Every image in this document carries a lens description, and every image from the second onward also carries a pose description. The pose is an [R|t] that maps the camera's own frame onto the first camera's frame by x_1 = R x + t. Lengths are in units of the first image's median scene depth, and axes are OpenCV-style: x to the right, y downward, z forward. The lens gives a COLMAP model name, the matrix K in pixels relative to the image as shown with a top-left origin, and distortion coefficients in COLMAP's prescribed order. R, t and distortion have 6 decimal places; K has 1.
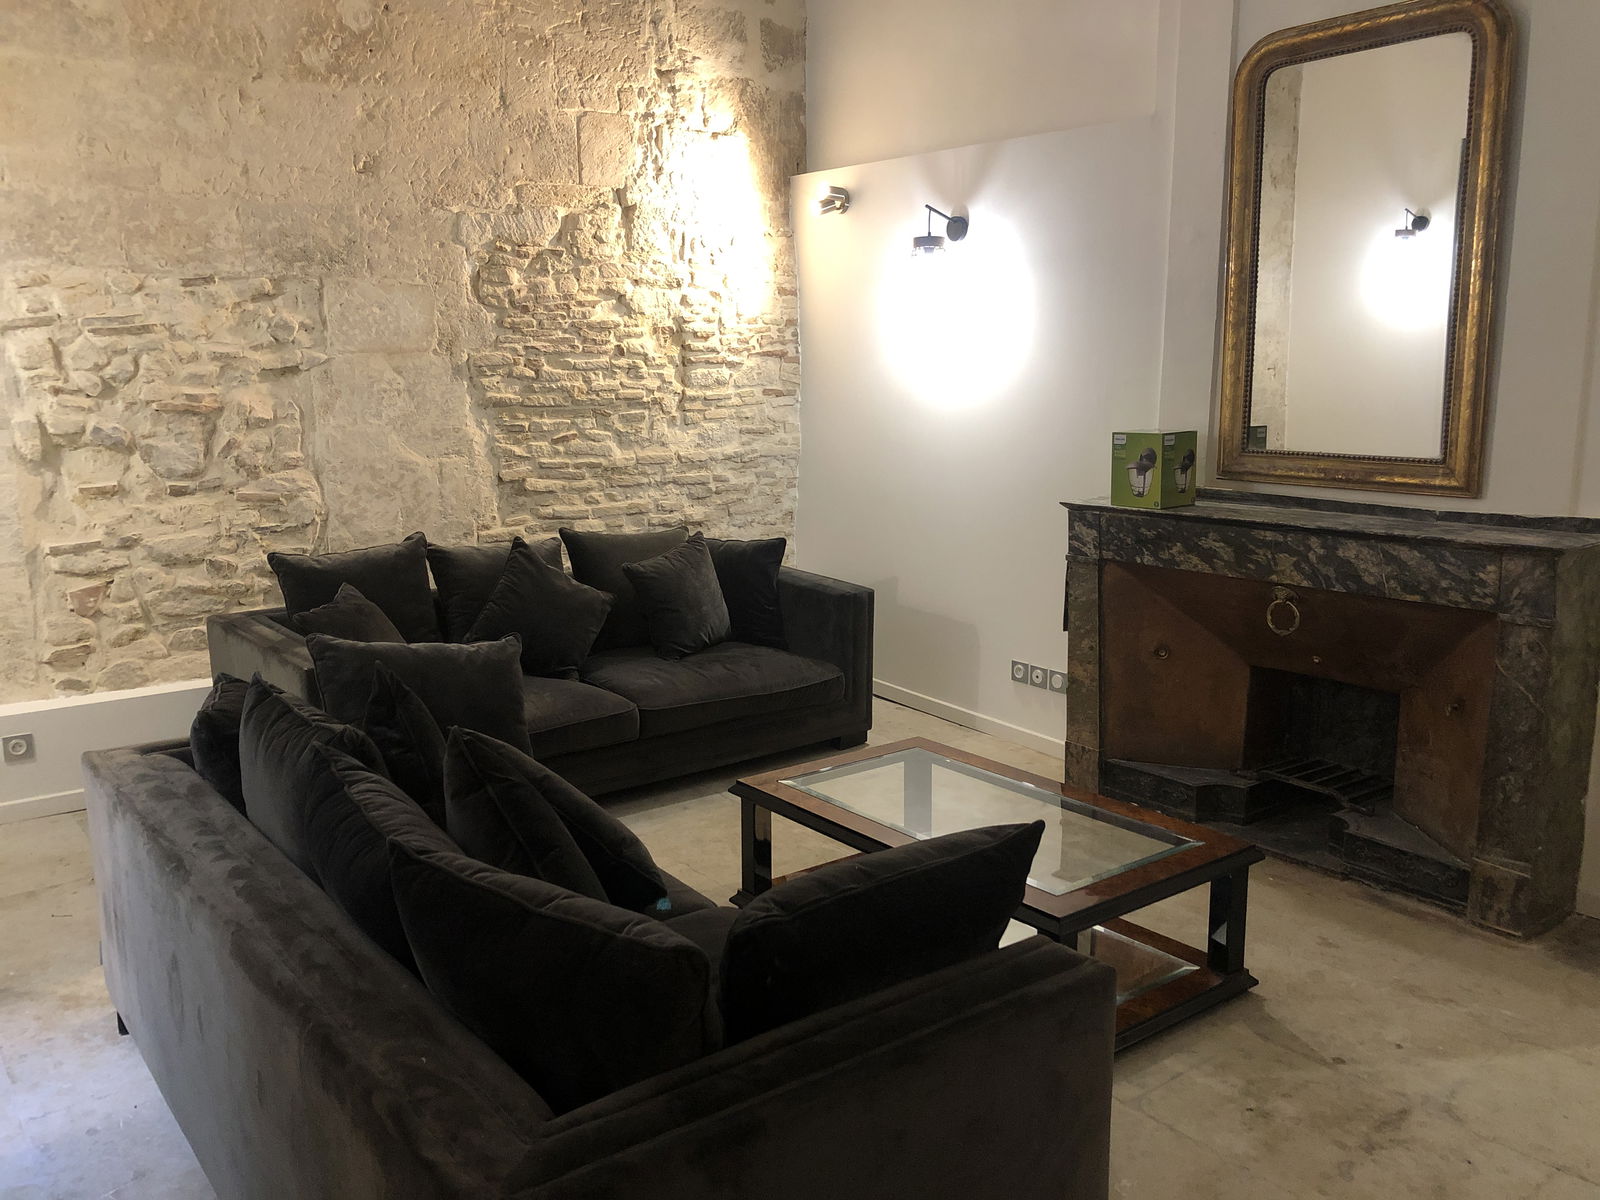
lens RADIAL K [[1327.3, 0, 802.4], [0, 1327.3, 609.9], [0, 0, 1]] dist [0.030314, -0.001286]
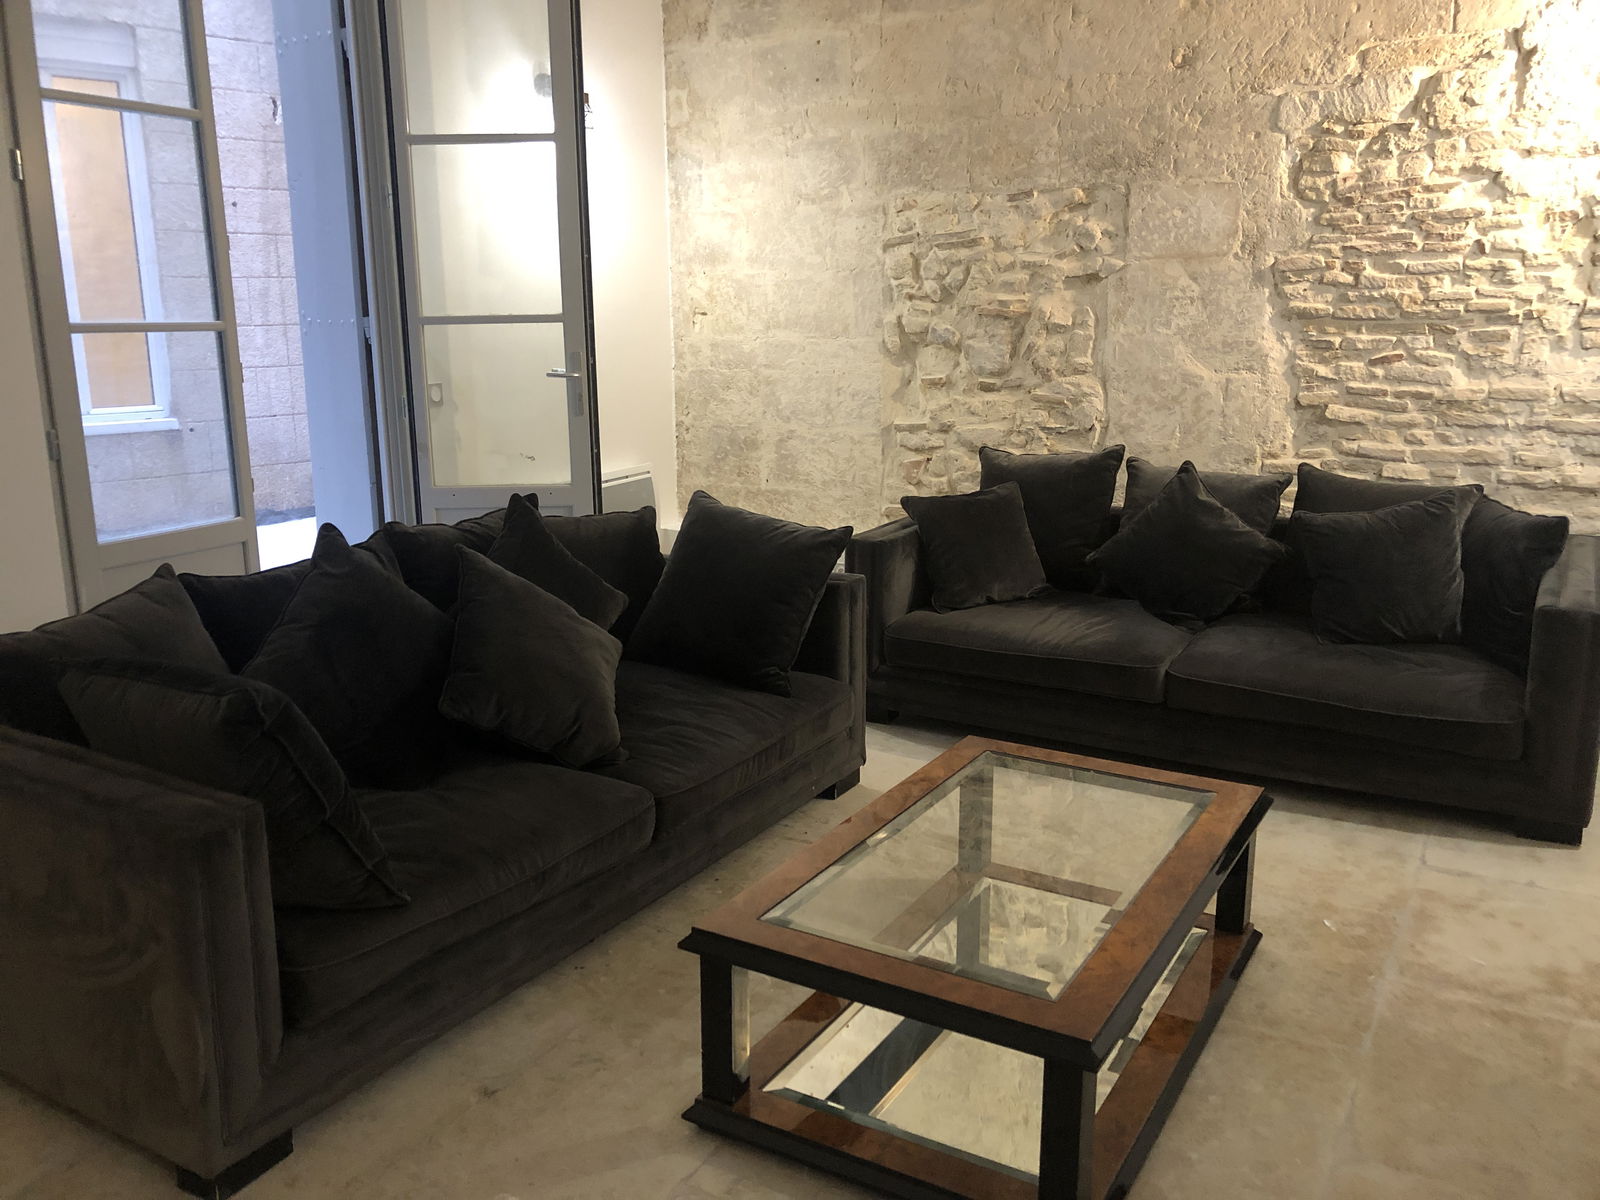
lens RADIAL K [[1327.3, 0, 805.0], [0, 1327.3, 591.9], [0, 0, 1]] dist [0.030314, -0.001286]
pose [[0.400021, 0.198439, -0.894765, 0.475552], [-0.170582, 0.975340, 0.140046, -0.047681], [0.900491, 0.096609, 0.424007, 0.375335]]
